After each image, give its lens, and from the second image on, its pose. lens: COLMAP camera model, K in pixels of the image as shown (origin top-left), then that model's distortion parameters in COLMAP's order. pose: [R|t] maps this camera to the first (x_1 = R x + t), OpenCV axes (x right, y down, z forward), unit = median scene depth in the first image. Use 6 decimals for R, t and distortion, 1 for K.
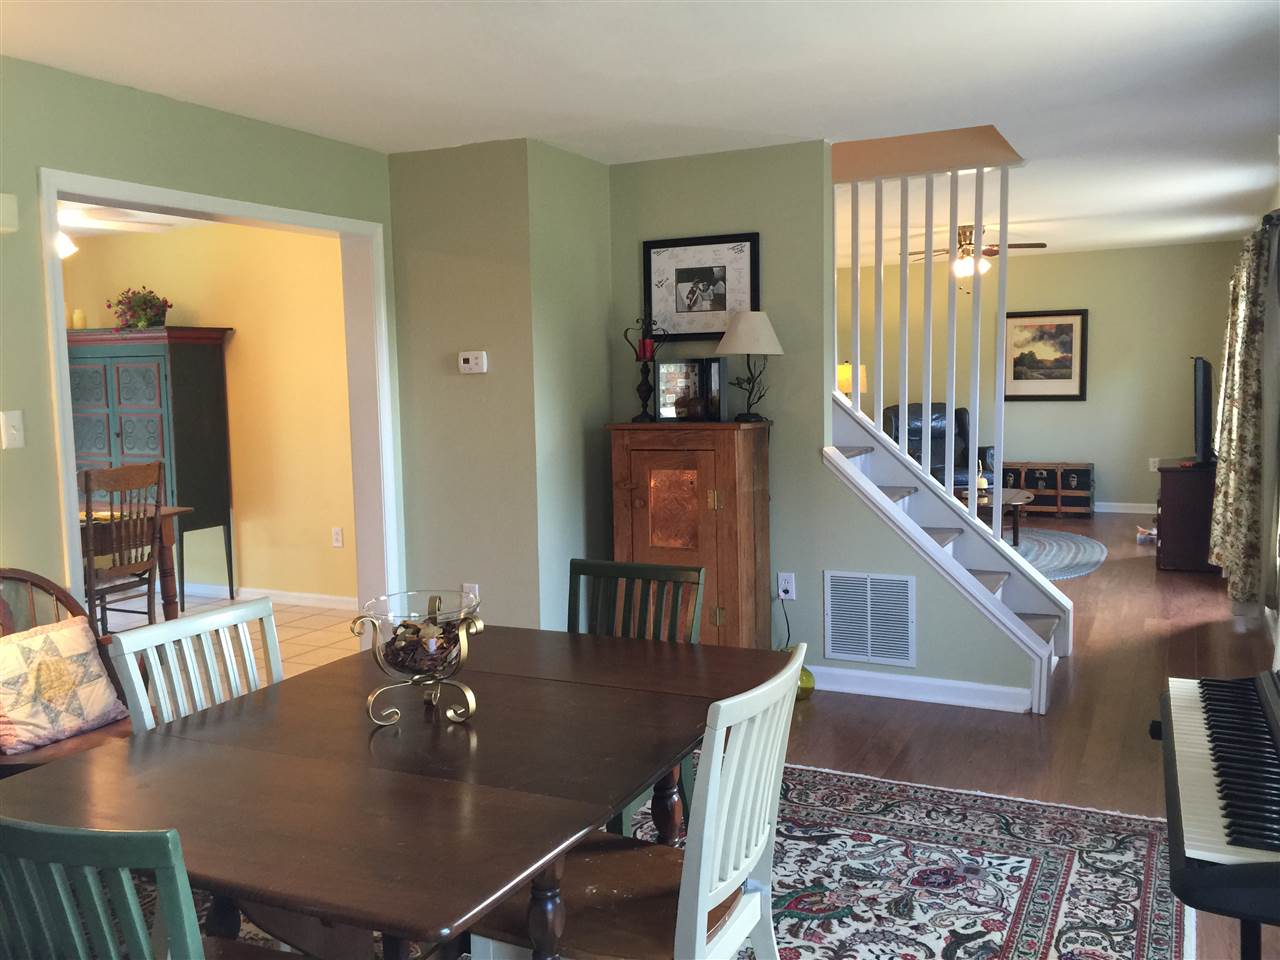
lens RADIAL K [[1074.2, 0, 640.0], [0, 1074.2, 480.0], [0, 0, 1]] dist [0.105012, -0.173076]
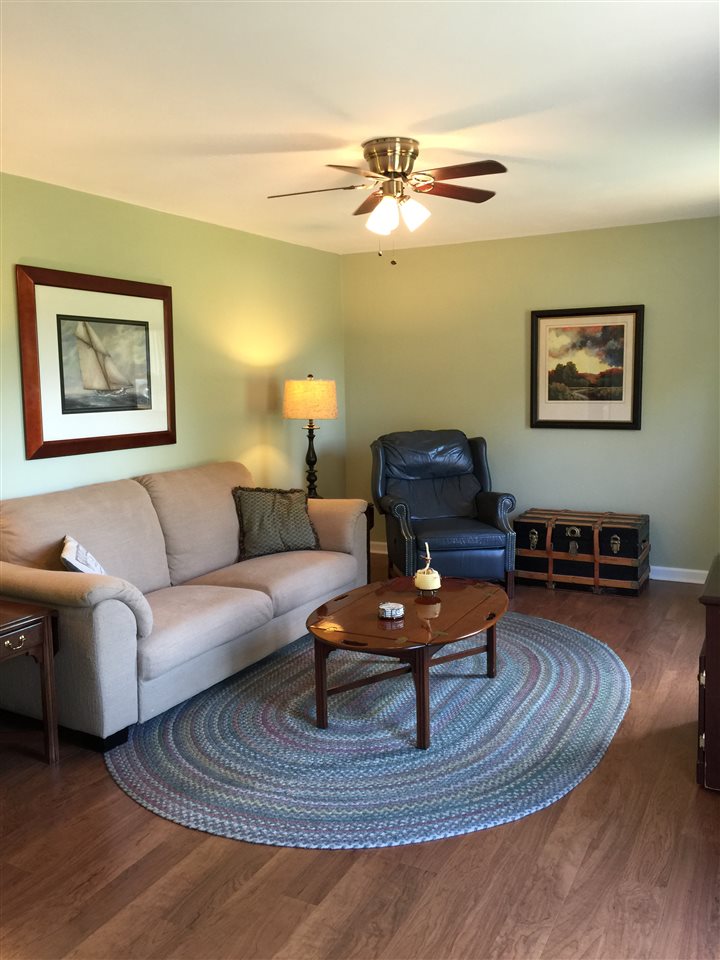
lens RADIAL K [[805.7, 0, 360.0], [0, 805.7, 480.0], [0, 0, 1]] dist [0.105012, -0.173076]
pose [[0.999682, 0.005716, -0.024573, 0.231892], [-0.004957, 0.999512, 0.030834, -0.054632], [0.024737, -0.030702, 0.999222, 0.439411]]
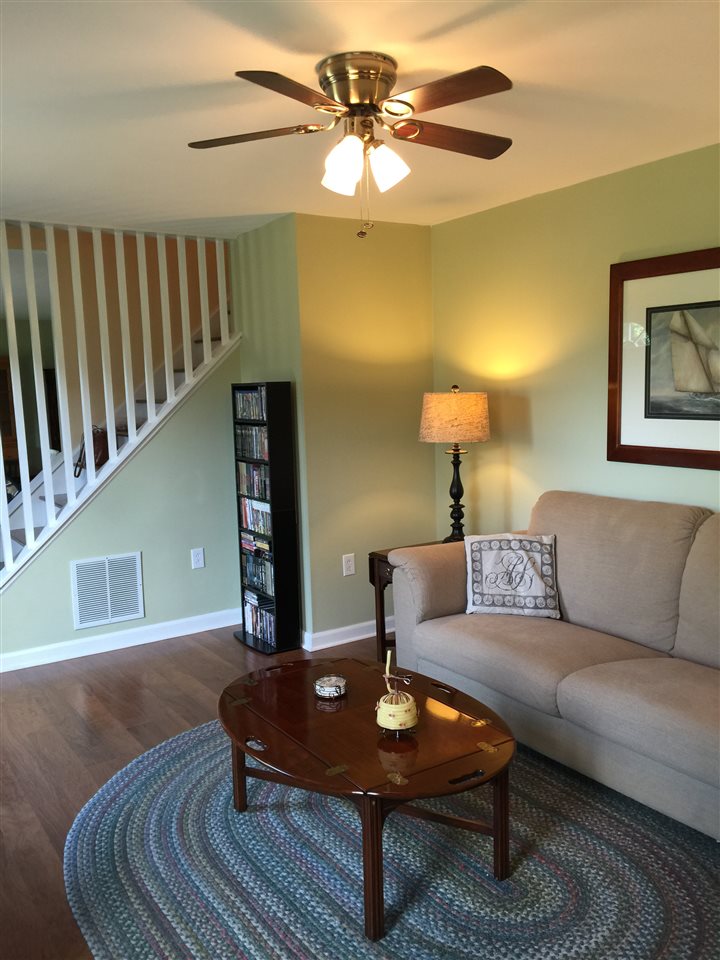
lens RADIAL K [[805.7, 0, 360.0], [0, 805.7, 480.0], [0, 0, 1]] dist [0.105012, -0.173076]
pose [[-0.494666, 0.135961, -0.858382, 0.451884], [-0.052737, 0.981171, 0.185801, -0.106876], [0.867482, 0.137178, -0.478182, 0.898111]]
